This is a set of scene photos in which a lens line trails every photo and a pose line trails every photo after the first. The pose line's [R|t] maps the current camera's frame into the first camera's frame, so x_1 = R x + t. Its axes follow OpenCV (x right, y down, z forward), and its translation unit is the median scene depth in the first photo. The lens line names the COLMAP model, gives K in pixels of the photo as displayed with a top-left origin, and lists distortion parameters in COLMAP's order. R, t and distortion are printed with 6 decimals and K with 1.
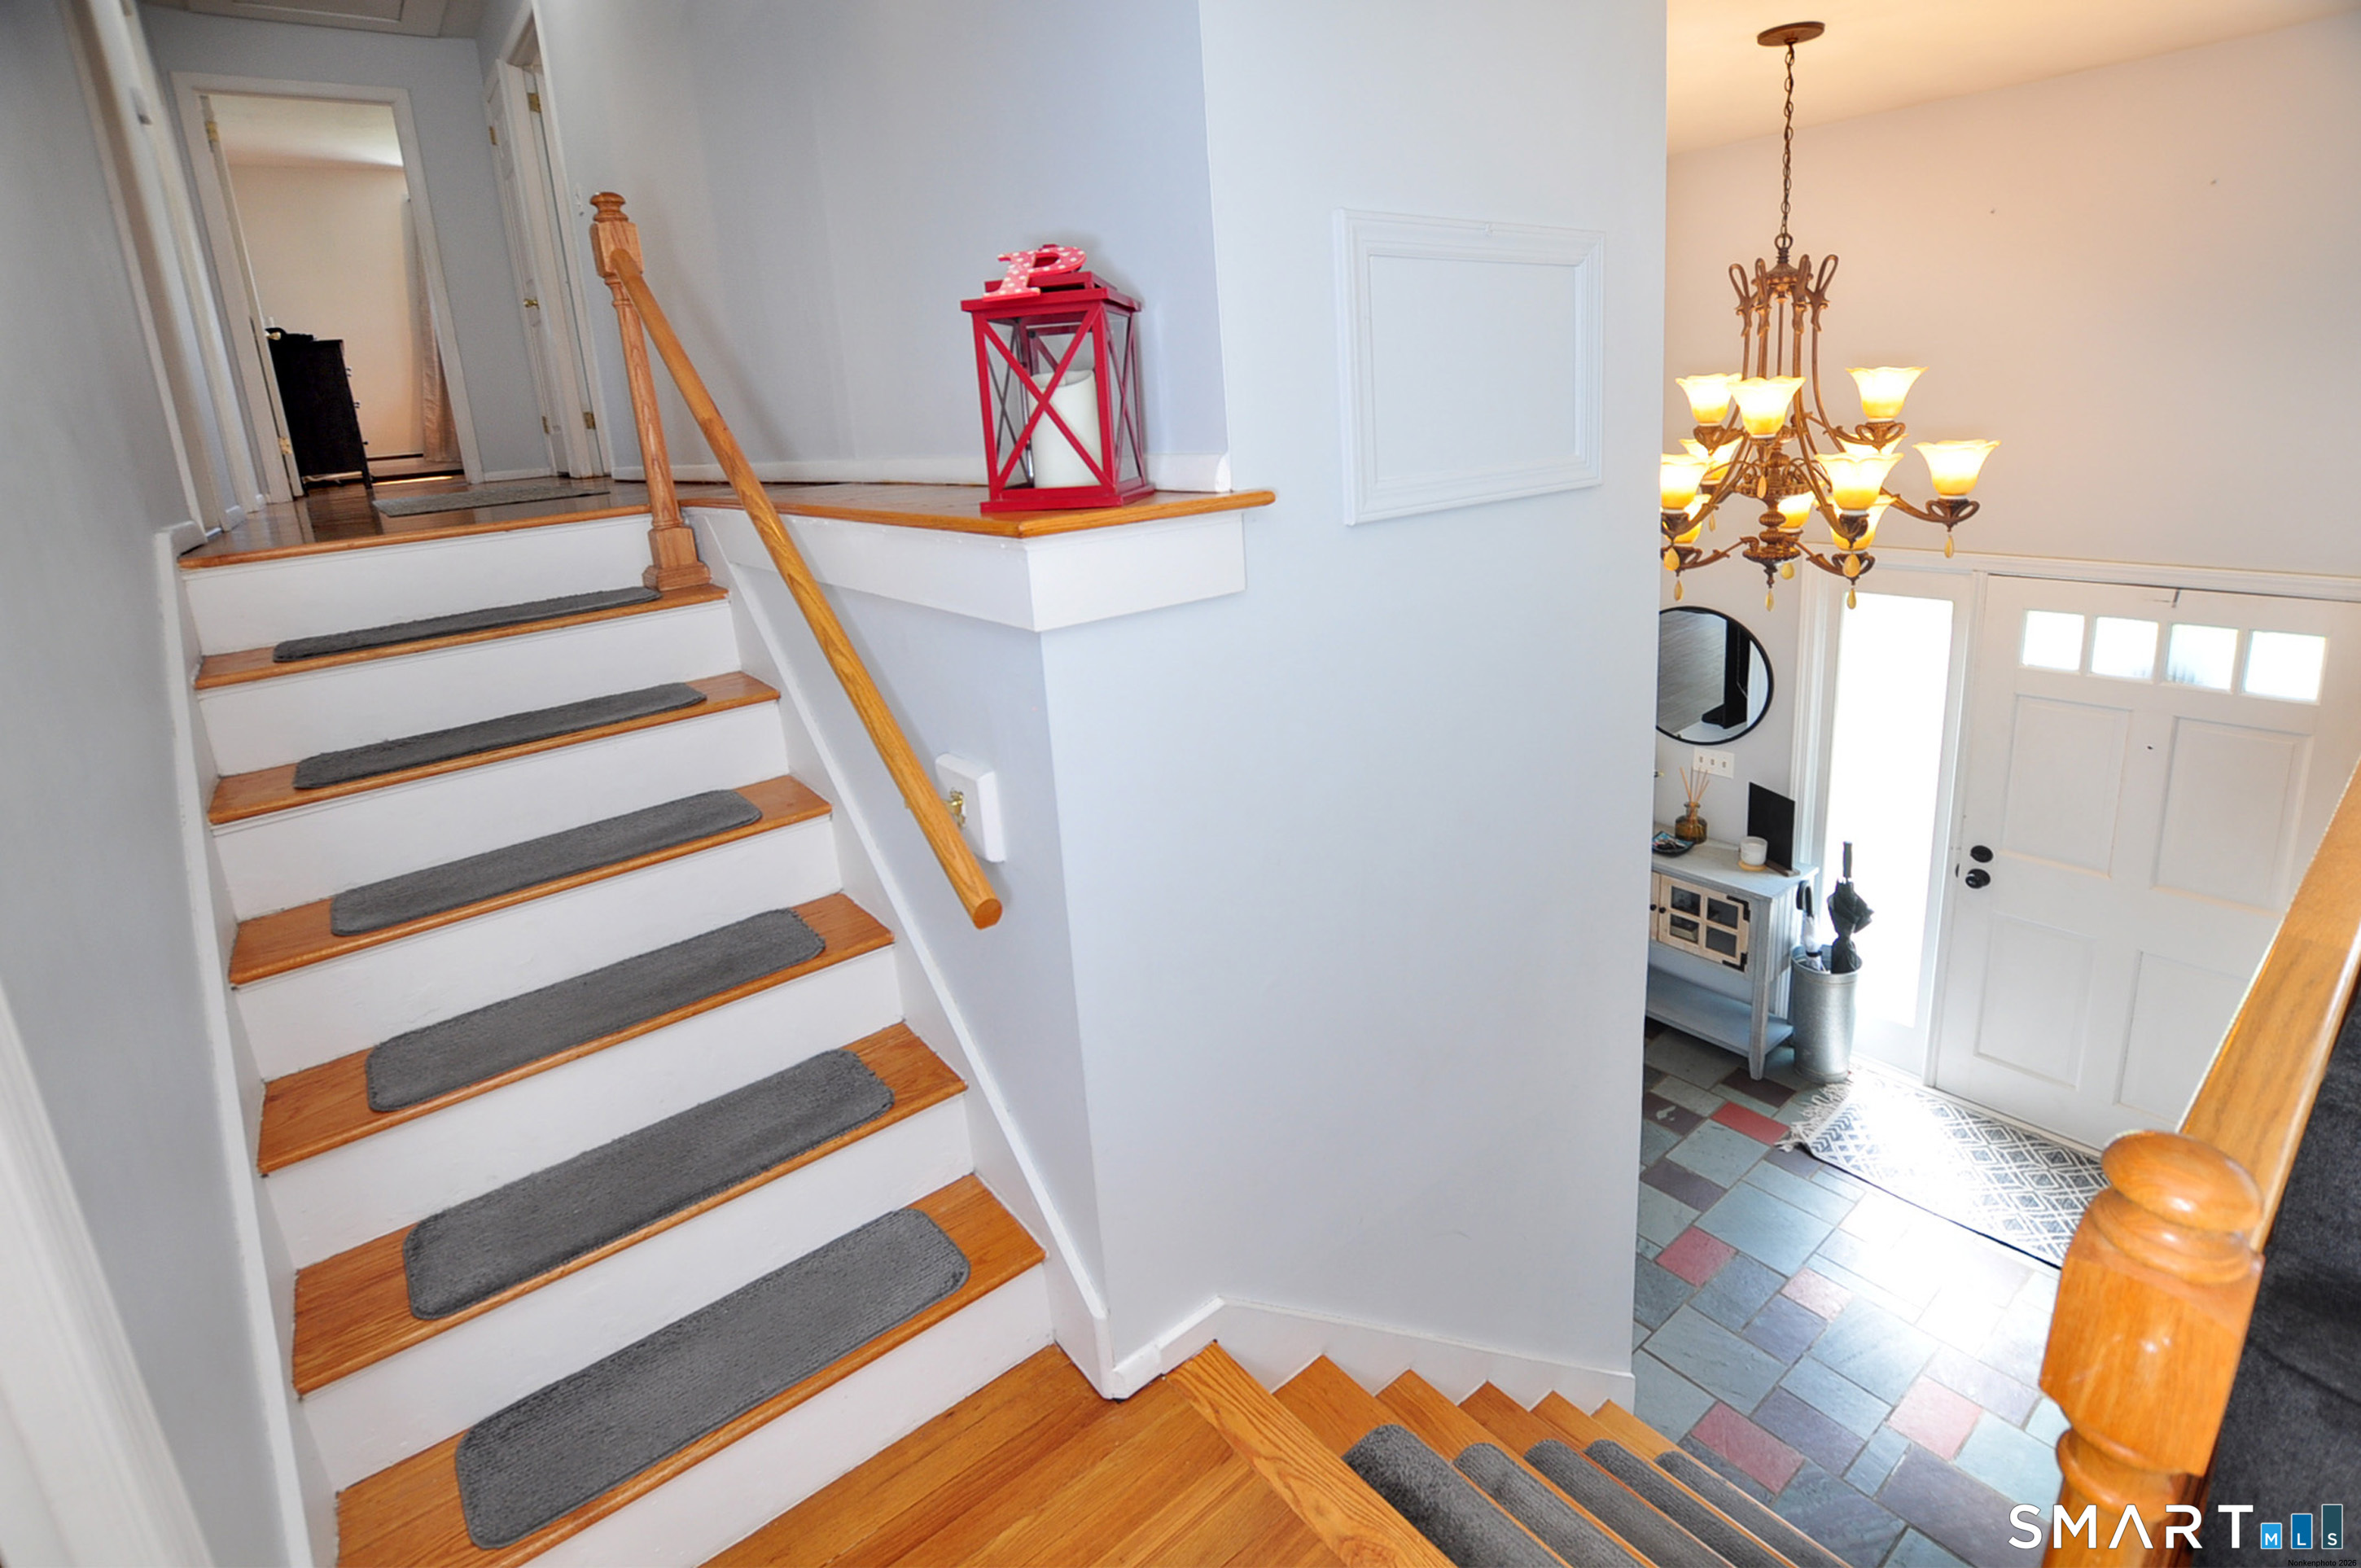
lens RADIAL K [[1097.1, 0, 1144.6], [0, 1097.1, 688.9], [0, 0, 1]] dist [0.003533, 0.000036]
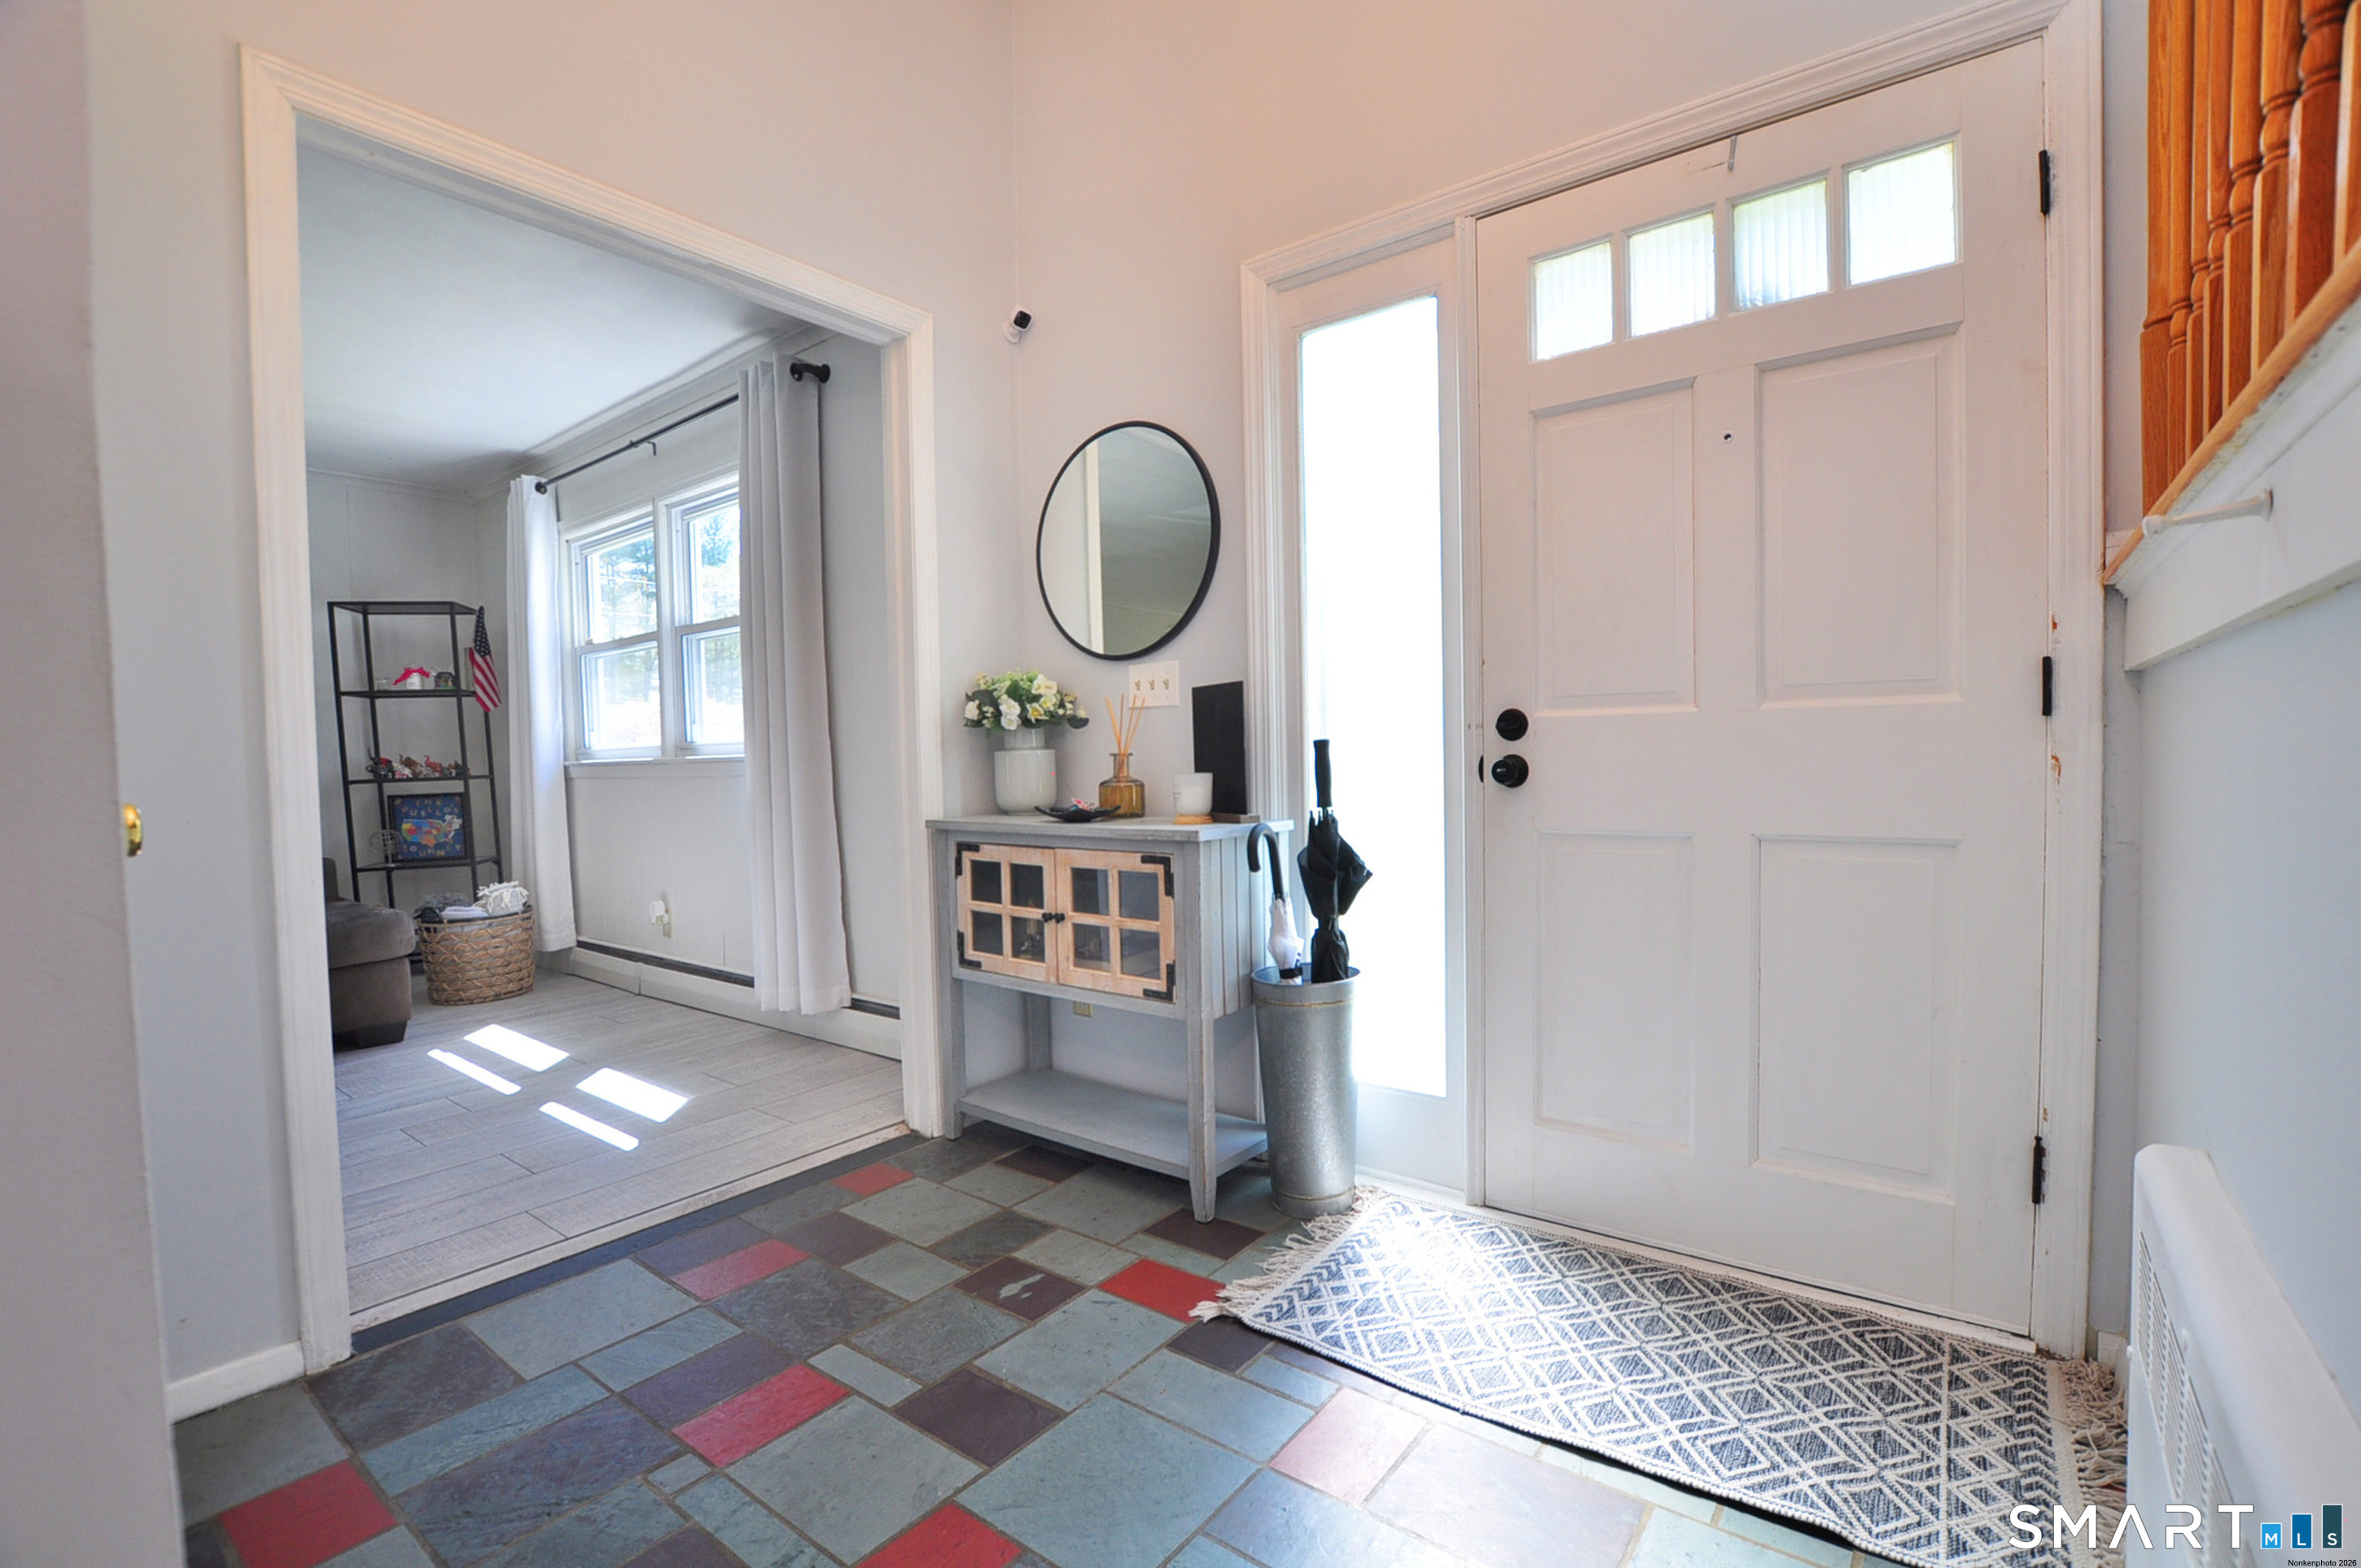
lens RADIAL K [[1051.6, 0, 1178.3], [0, 1051.6, 788.9], [0, 0, 1]] dist [-0.016958, -0.000612]
pose [[0.958738, 0.085602, 0.271096, 0.419892], [-0.013377, 0.966118, -0.257755, 0.307195], [-0.283975, 0.243493, 0.927399, 0.513922]]
